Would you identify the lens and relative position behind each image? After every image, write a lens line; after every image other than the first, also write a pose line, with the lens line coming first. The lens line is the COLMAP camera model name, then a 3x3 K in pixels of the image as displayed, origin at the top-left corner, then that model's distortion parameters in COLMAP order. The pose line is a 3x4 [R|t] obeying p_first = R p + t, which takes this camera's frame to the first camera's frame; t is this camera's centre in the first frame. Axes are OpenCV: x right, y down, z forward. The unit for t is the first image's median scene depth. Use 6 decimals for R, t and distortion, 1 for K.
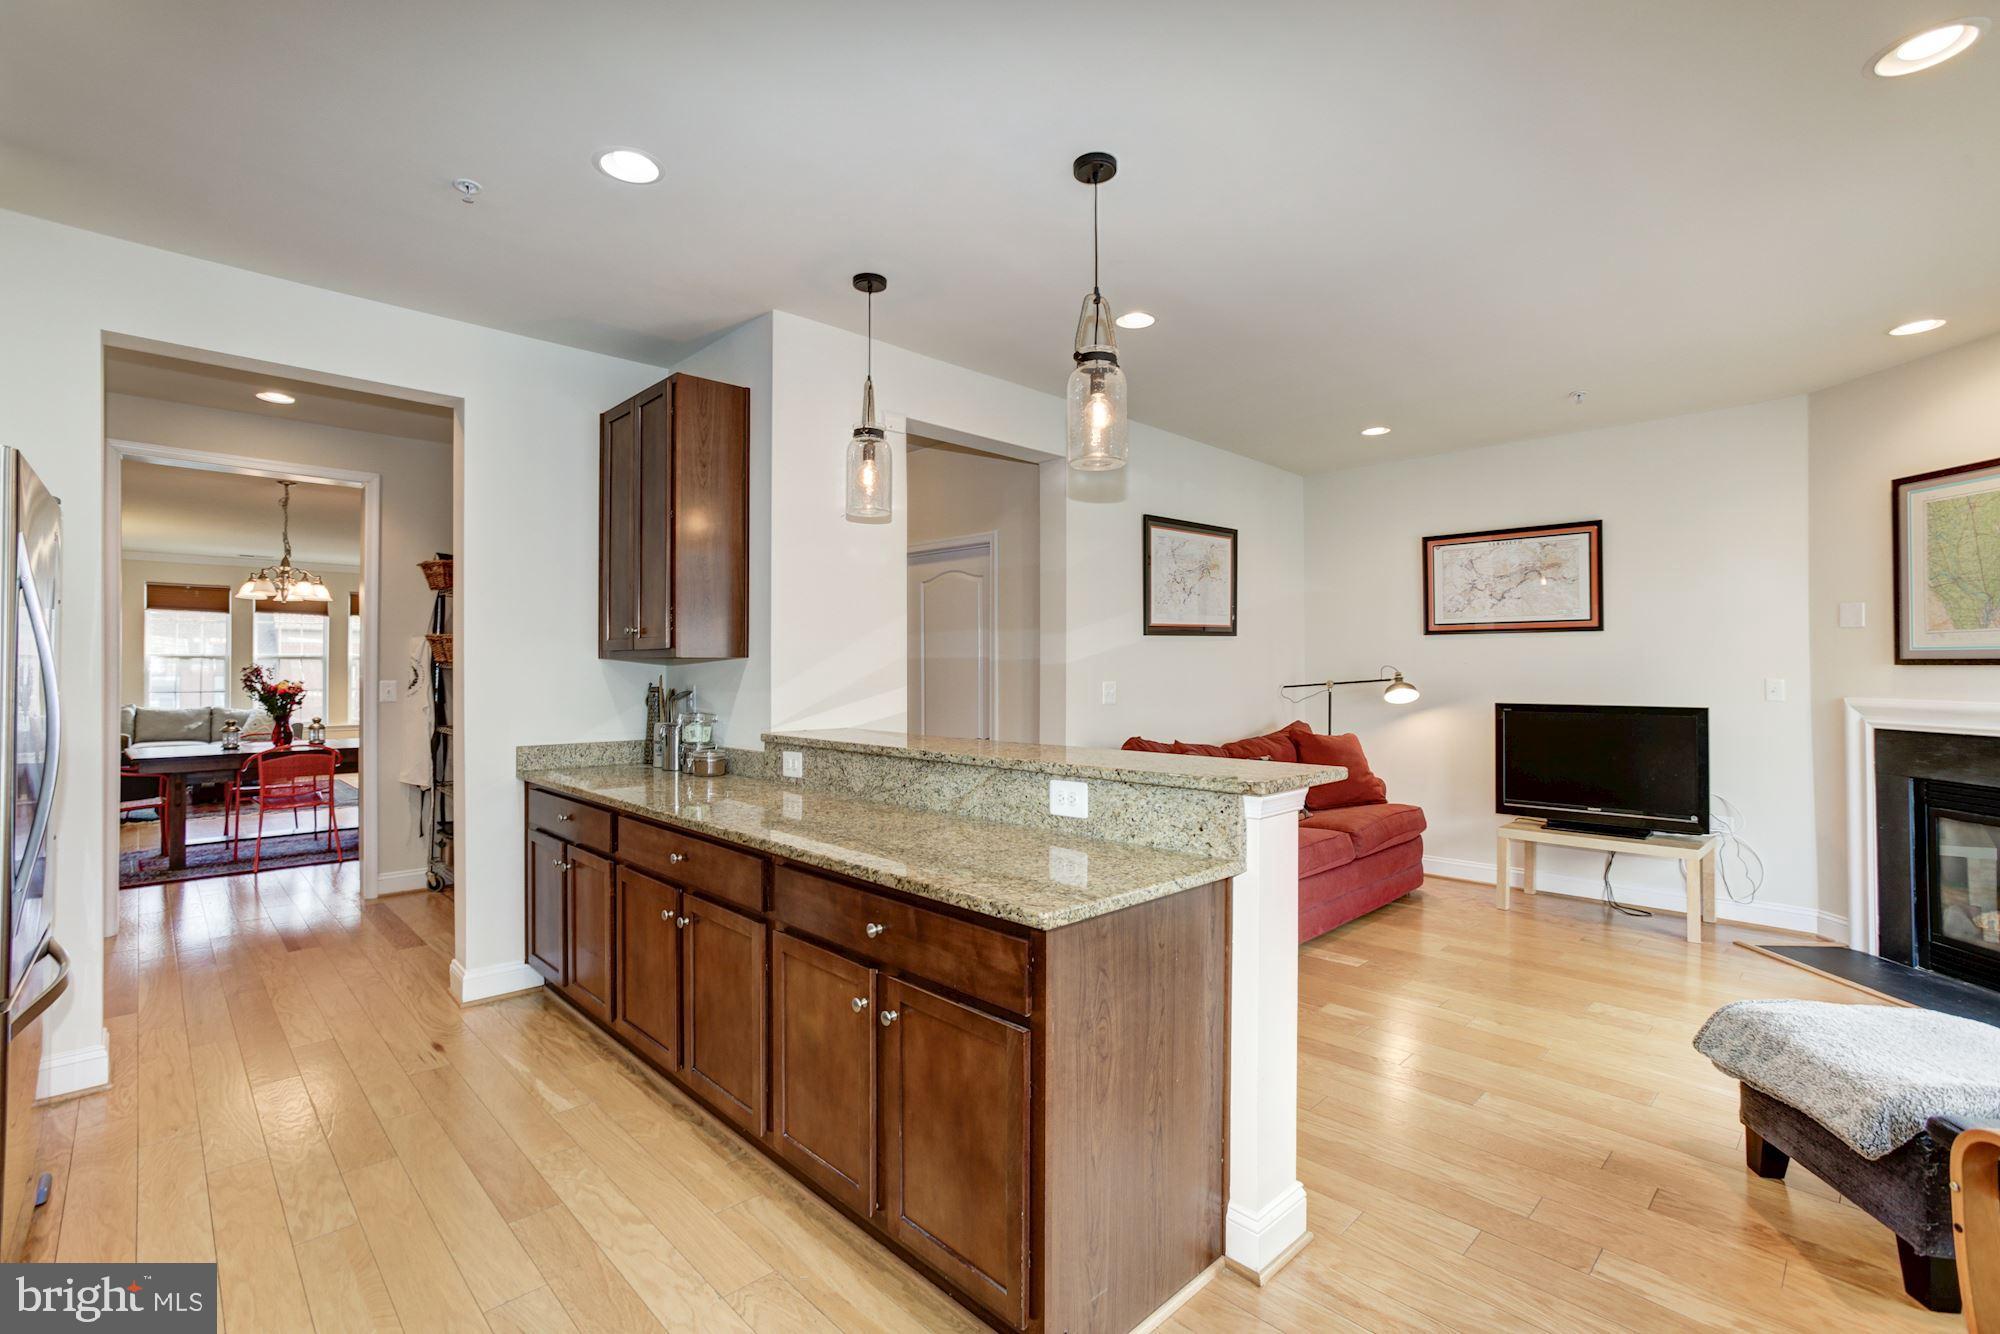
lens RADIAL K [[920.2, 0, 1008.3], [0, 920.2, 640.5], [0, 0, 1]] dist [-0.048429, 0.023381]
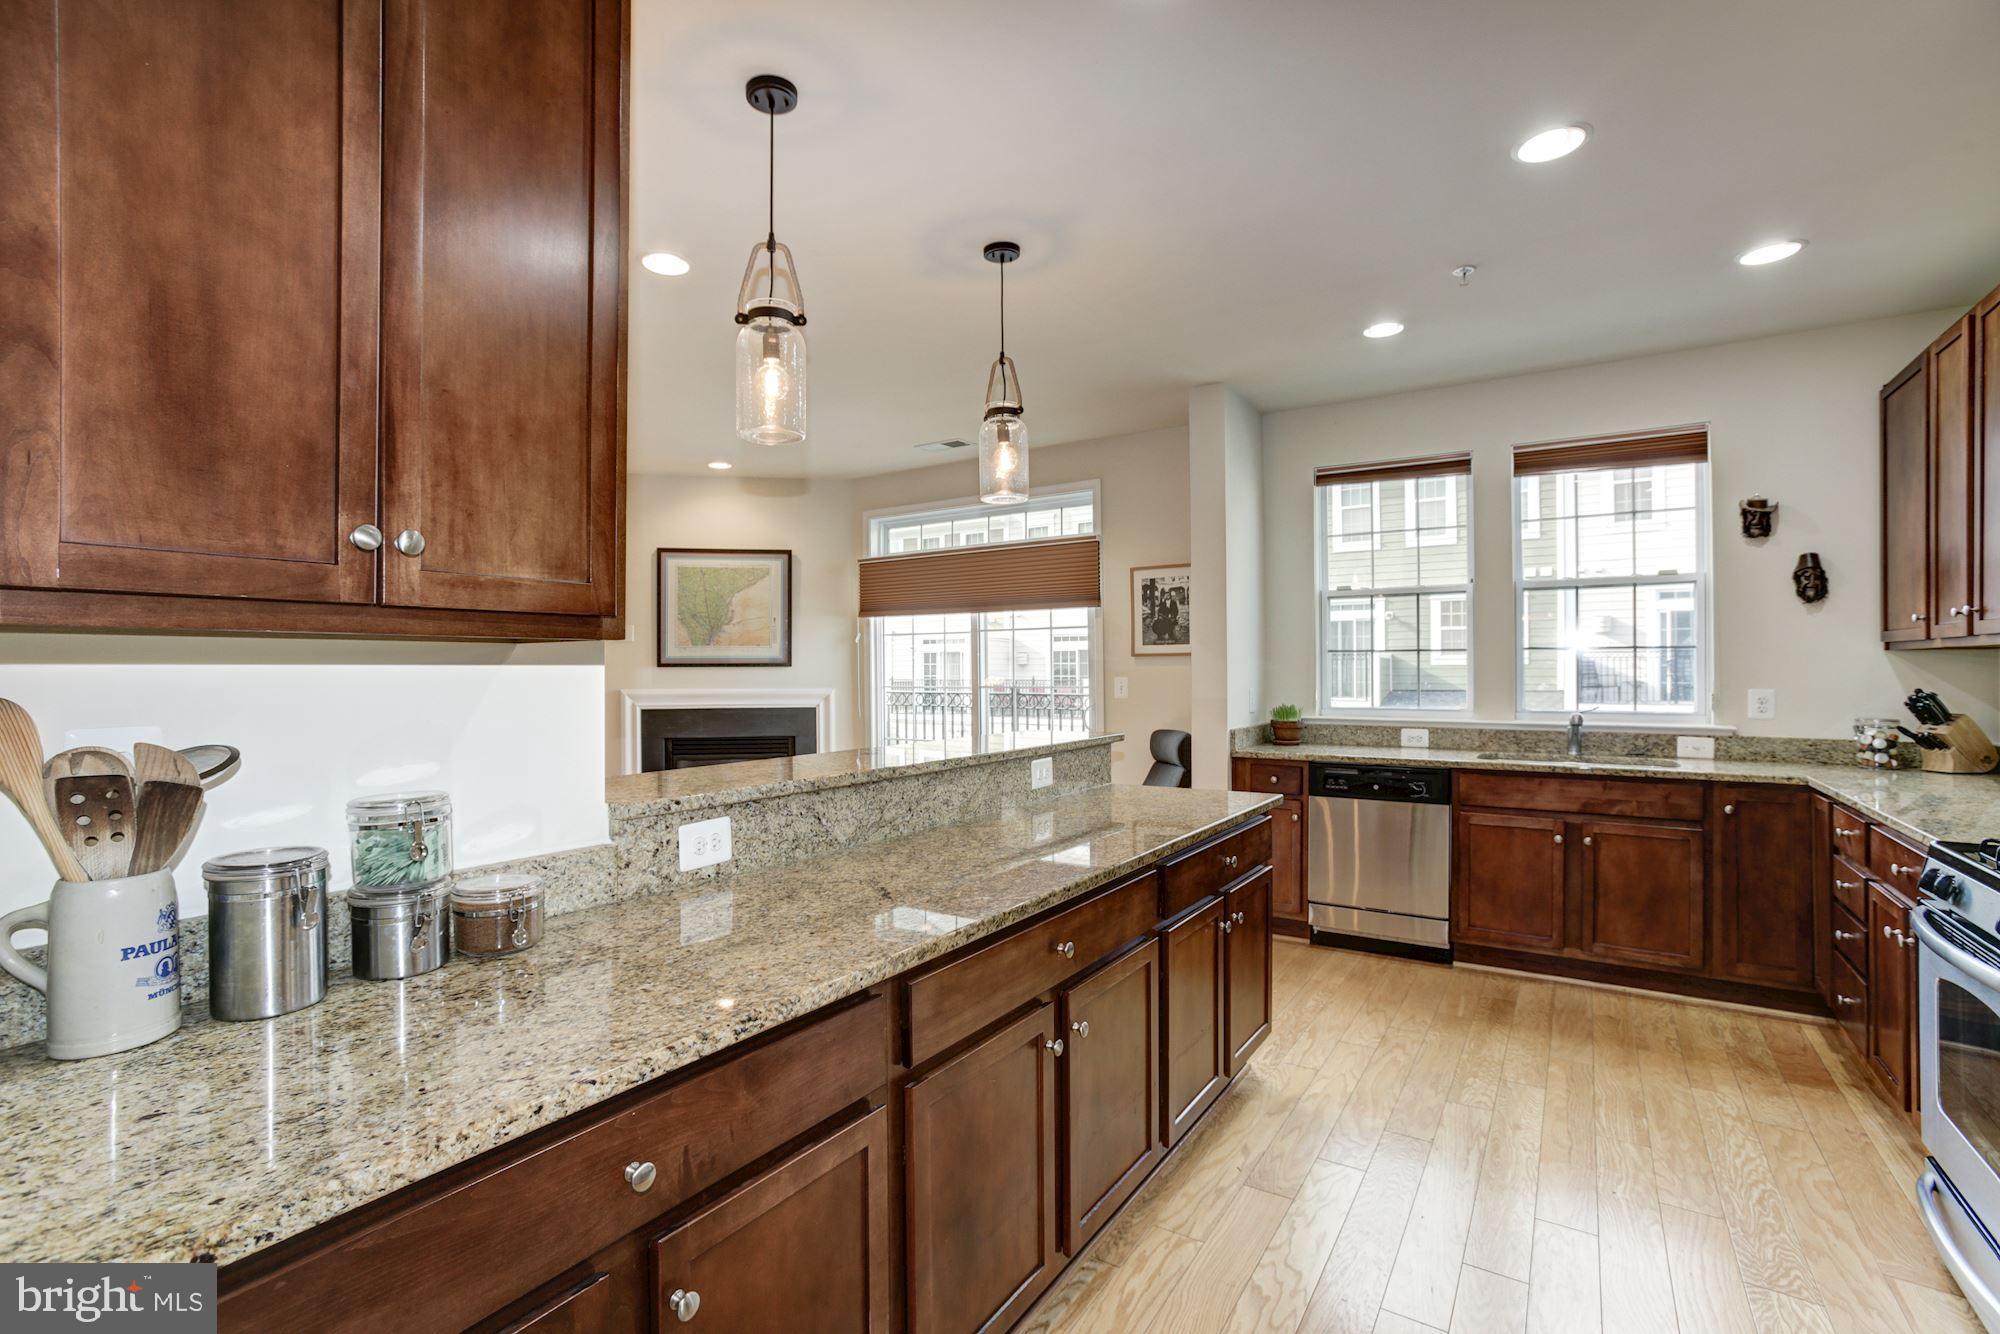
lens RADIAL K [[920.2, 0, 947.1], [0, 920.2, 667.2], [0, 0, 1]] dist [-0.048429, 0.023381]
pose [[-0.176079, 0.001636, 0.984375, -0.588869], [-0.024467, 0.999682, -0.006038, 0.021998], [-0.984072, -0.025148, -0.175983, 0.705716]]
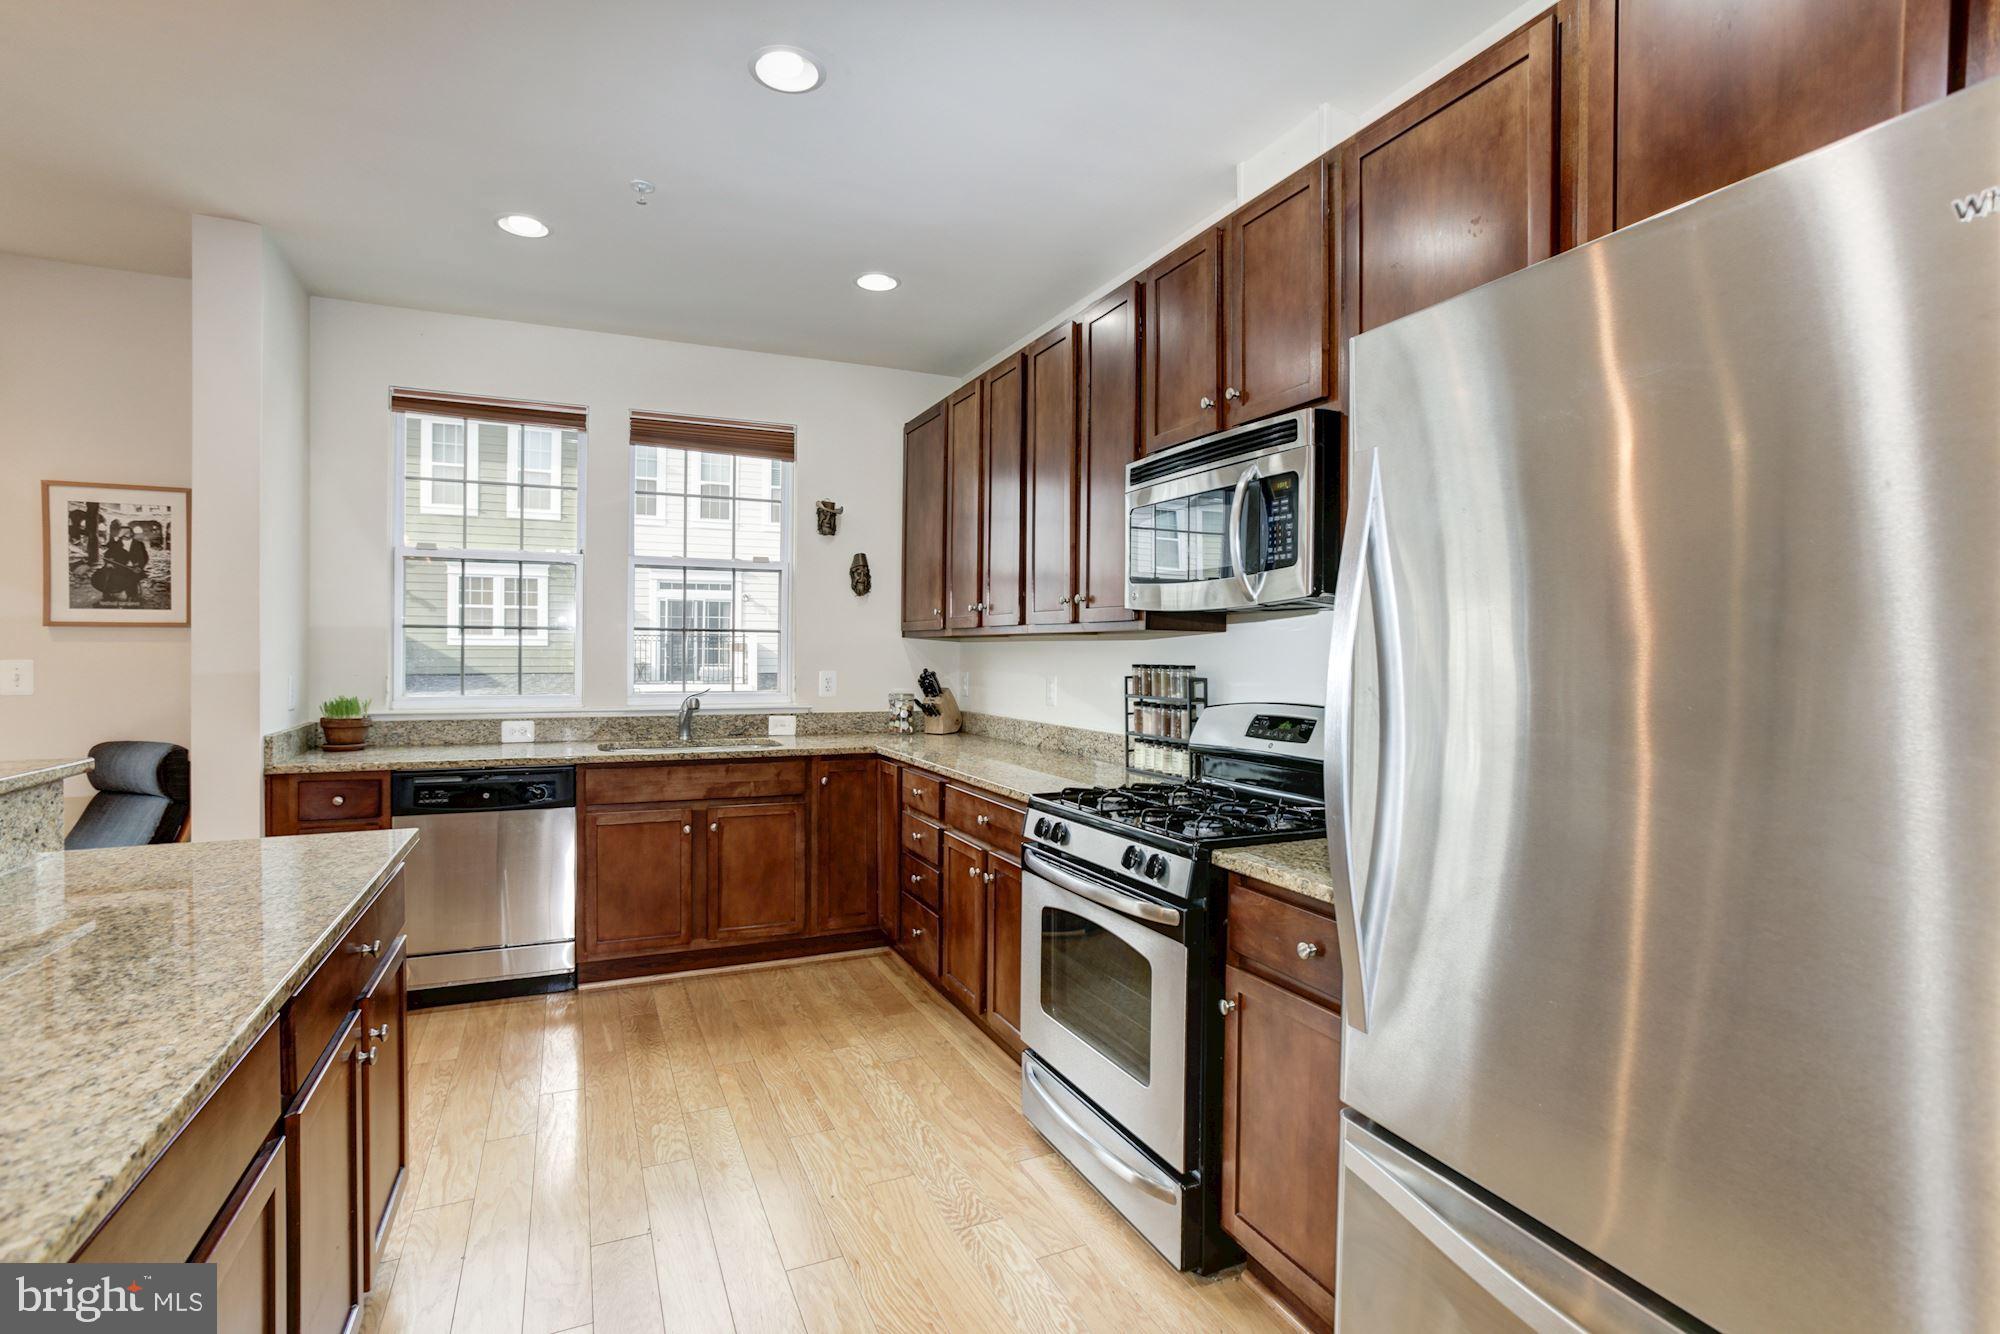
lens RADIAL K [[967.2, 0, 988.6], [0, 967.2, 660.4], [0, 0, 1]] dist [-0.010918, 0.010724]
pose [[-0.932587, -0.009315, 0.360826, -0.425929], [-0.016510, 0.999721, -0.016863, 0.022832], [-0.360568, -0.021684, -0.932481, 0.702556]]
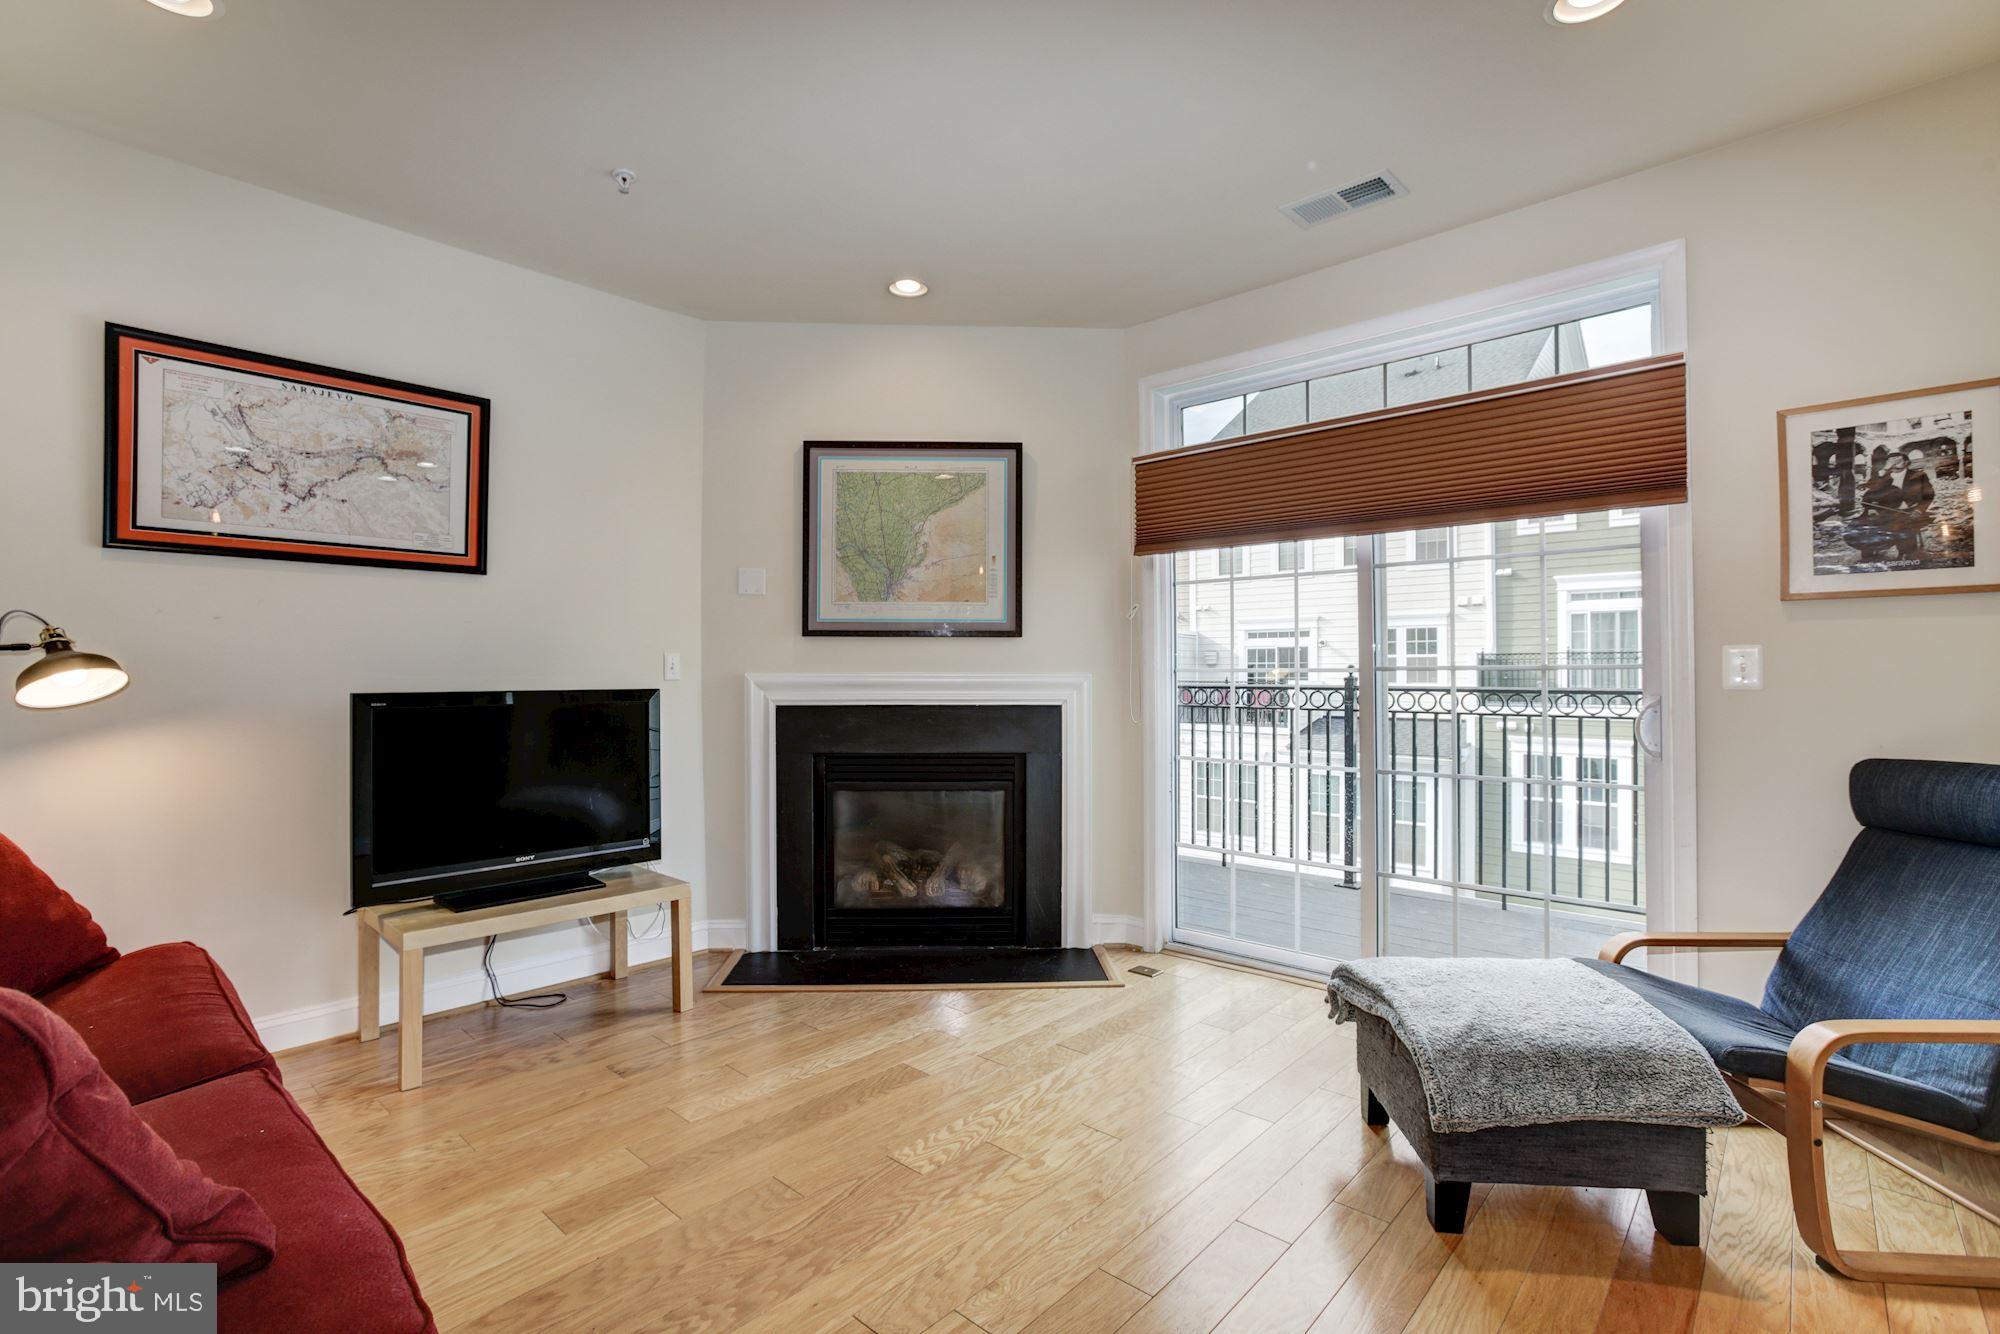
lens RADIAL K [[920.2, 0, 971.4], [0, 920.2, 664.7], [0, 0, 1]] dist [-0.048429, 0.023381]
pose [[-0.021204, 0.005938, 0.999758, 0.018525], [-0.030868, 0.999502, -0.006591, 0.051662], [-0.999299, -0.031000, -0.021010, 0.756567]]
